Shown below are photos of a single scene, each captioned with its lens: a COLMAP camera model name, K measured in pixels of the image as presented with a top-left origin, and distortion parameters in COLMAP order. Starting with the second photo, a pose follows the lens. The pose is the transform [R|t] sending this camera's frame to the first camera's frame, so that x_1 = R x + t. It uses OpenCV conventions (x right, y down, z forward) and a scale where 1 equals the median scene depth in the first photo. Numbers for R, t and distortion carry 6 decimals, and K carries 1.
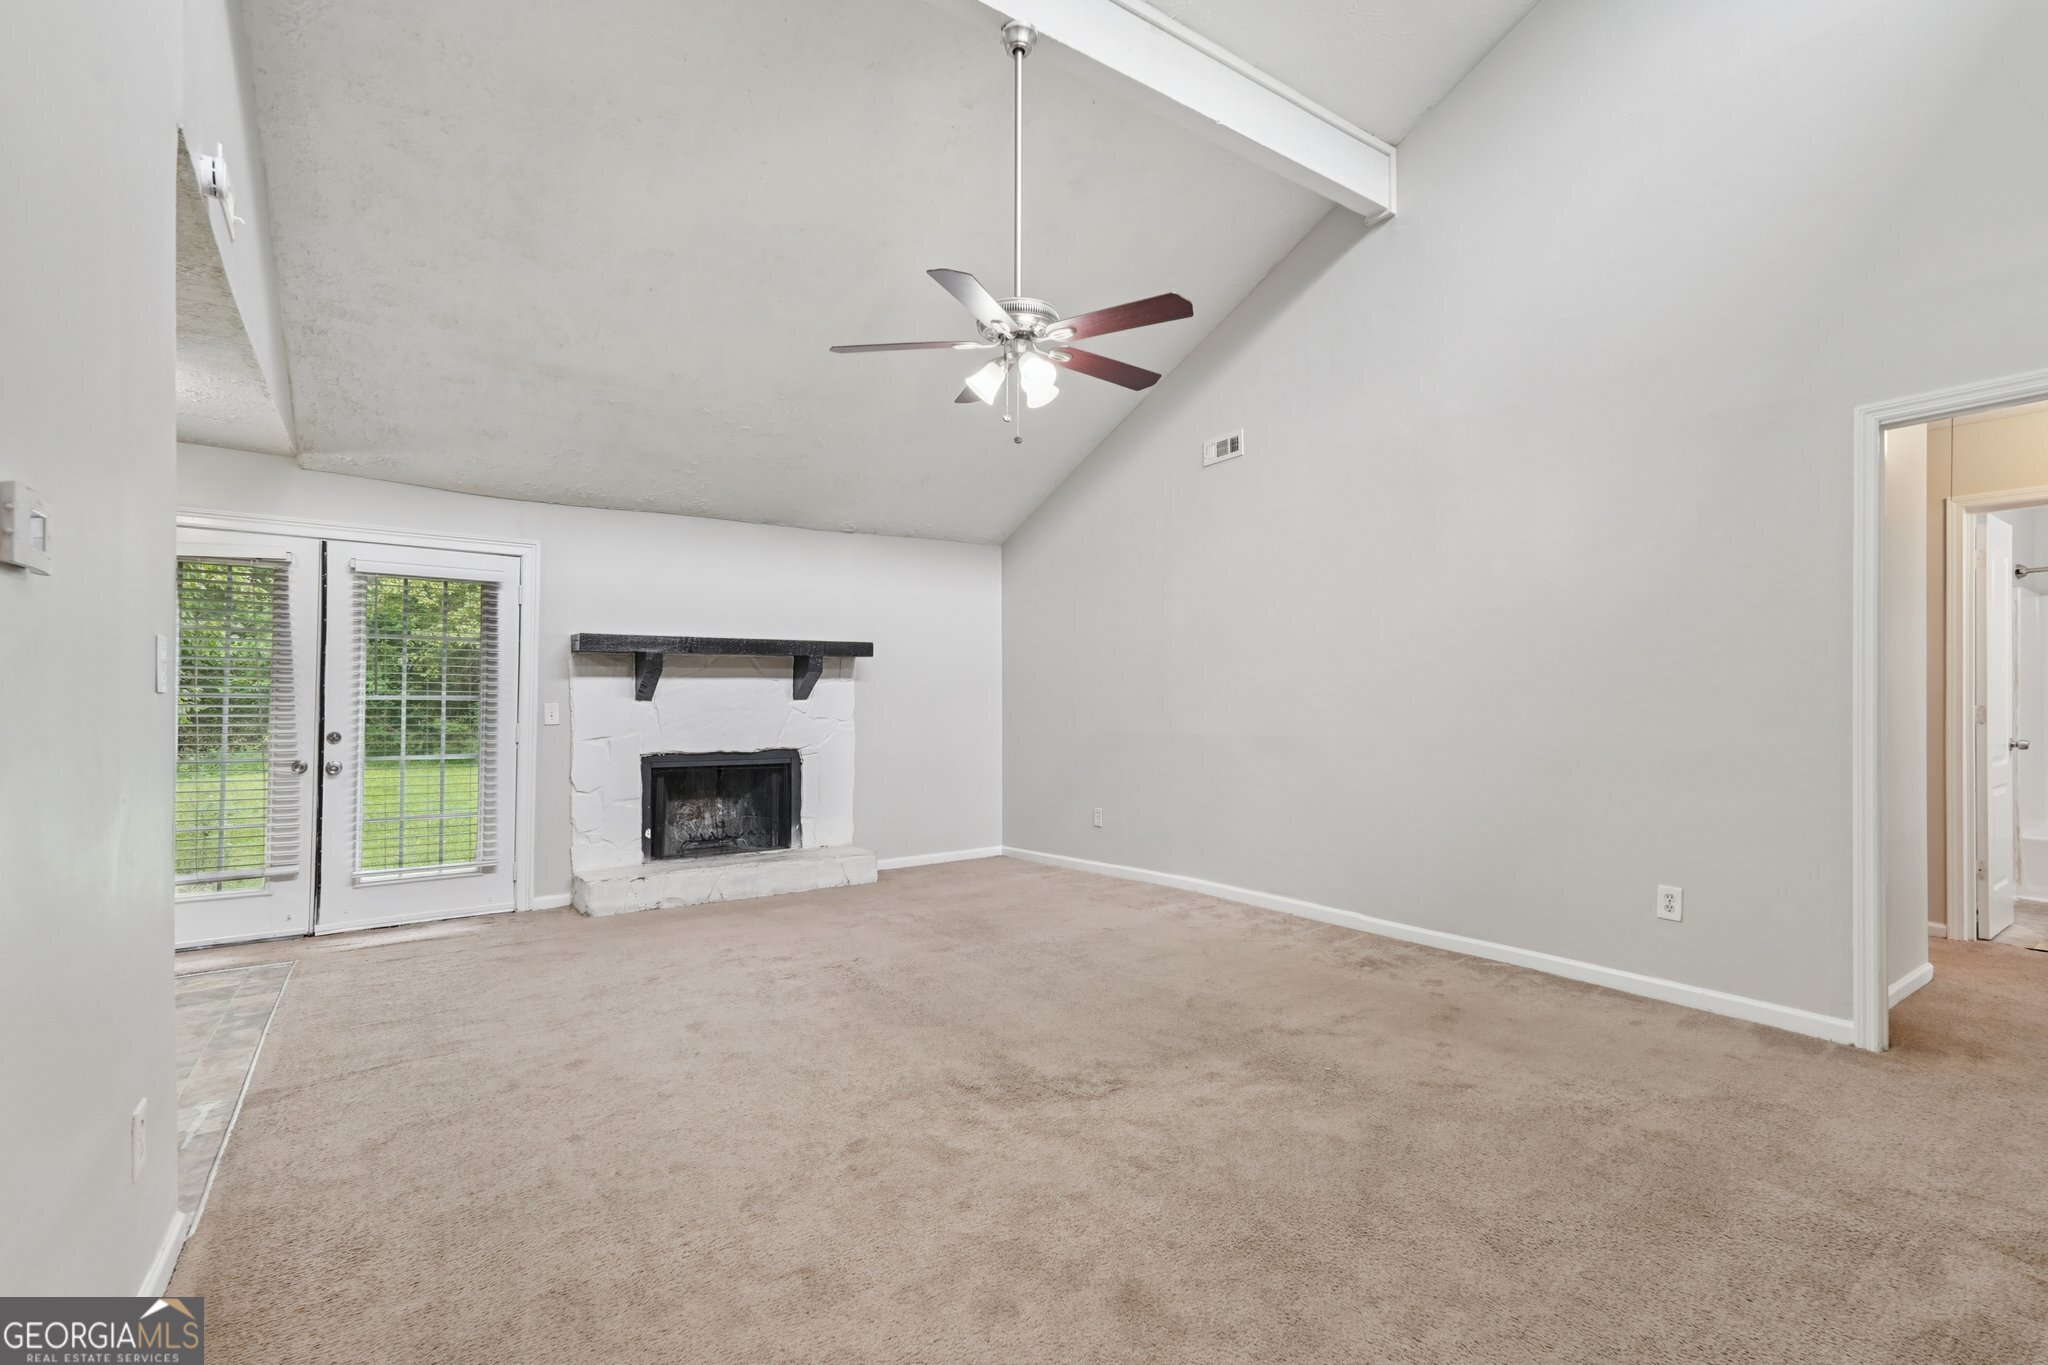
lens RADIAL K [[931.3, 0, 1049.5], [0, 931.3, 689.1], [0, 0, 1]] dist [-0.007398, 0.006414]
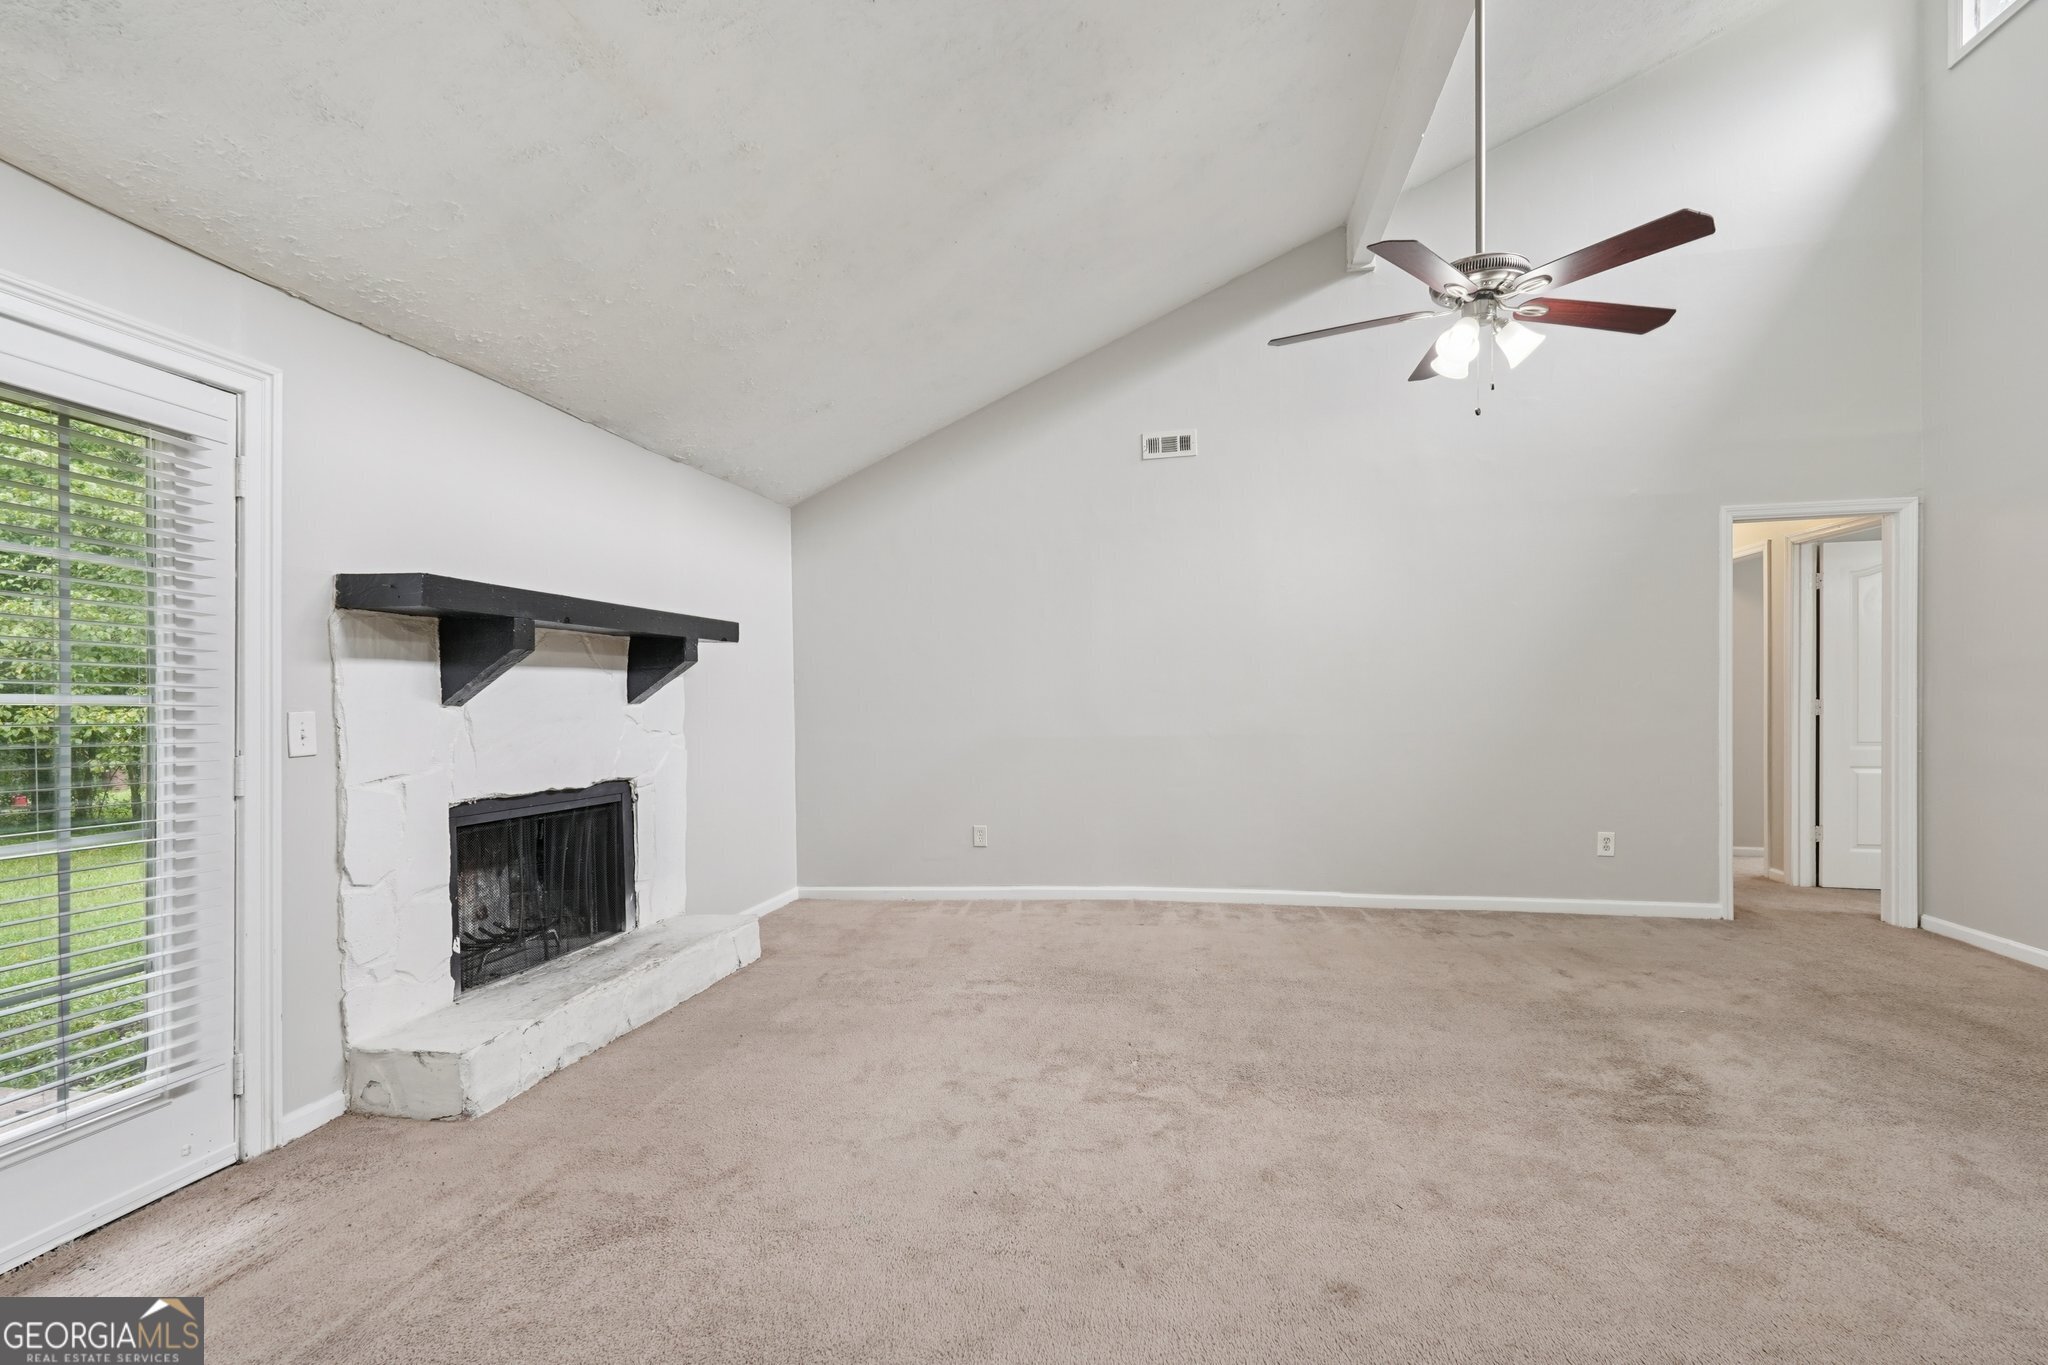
lens RADIAL K [[931.3, 0, 1035.9], [0, 931.3, 689.3], [0, 0, 1]] dist [-0.007398, 0.006414]
pose [[0.728967, 0.004247, 0.684536, -0.587664], [-0.000275, 0.999982, -0.005911, 0.006319], [-0.684549, 0.004121, 0.728956, 0.378837]]
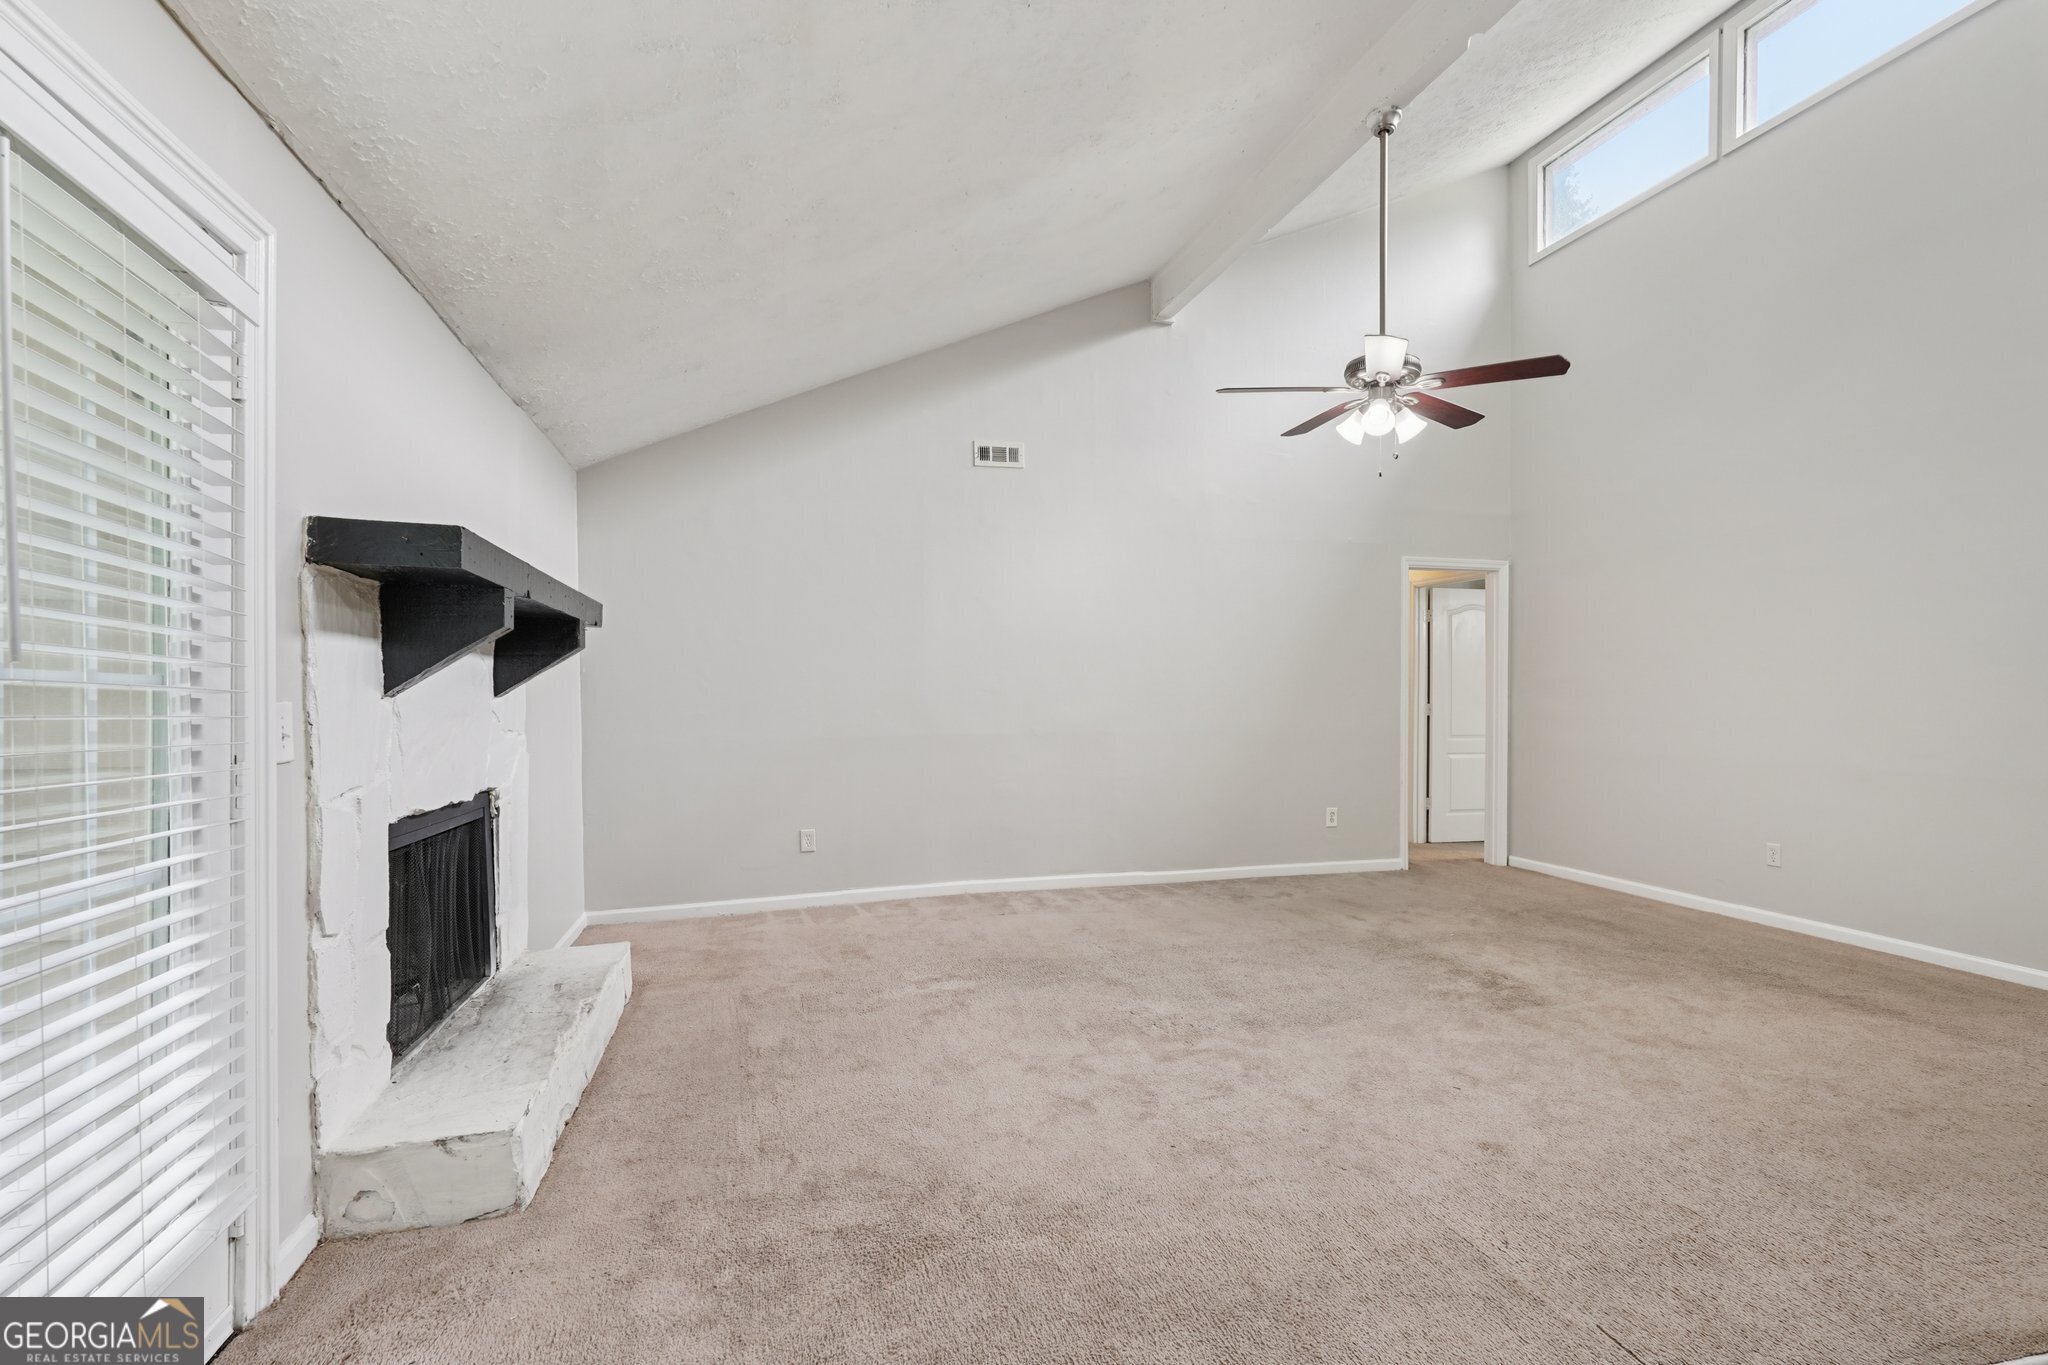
lens RADIAL K [[931.3, 0, 1078.1], [0, 931.3, 693.5], [0, 0, 1]] dist [-0.007398, 0.006414]
pose [[0.339530, 0.009469, 0.940548, -0.755779], [-0.012112, 0.999910, -0.005694, 0.010170], [-0.940517, -0.009459, 0.339614, 0.578774]]
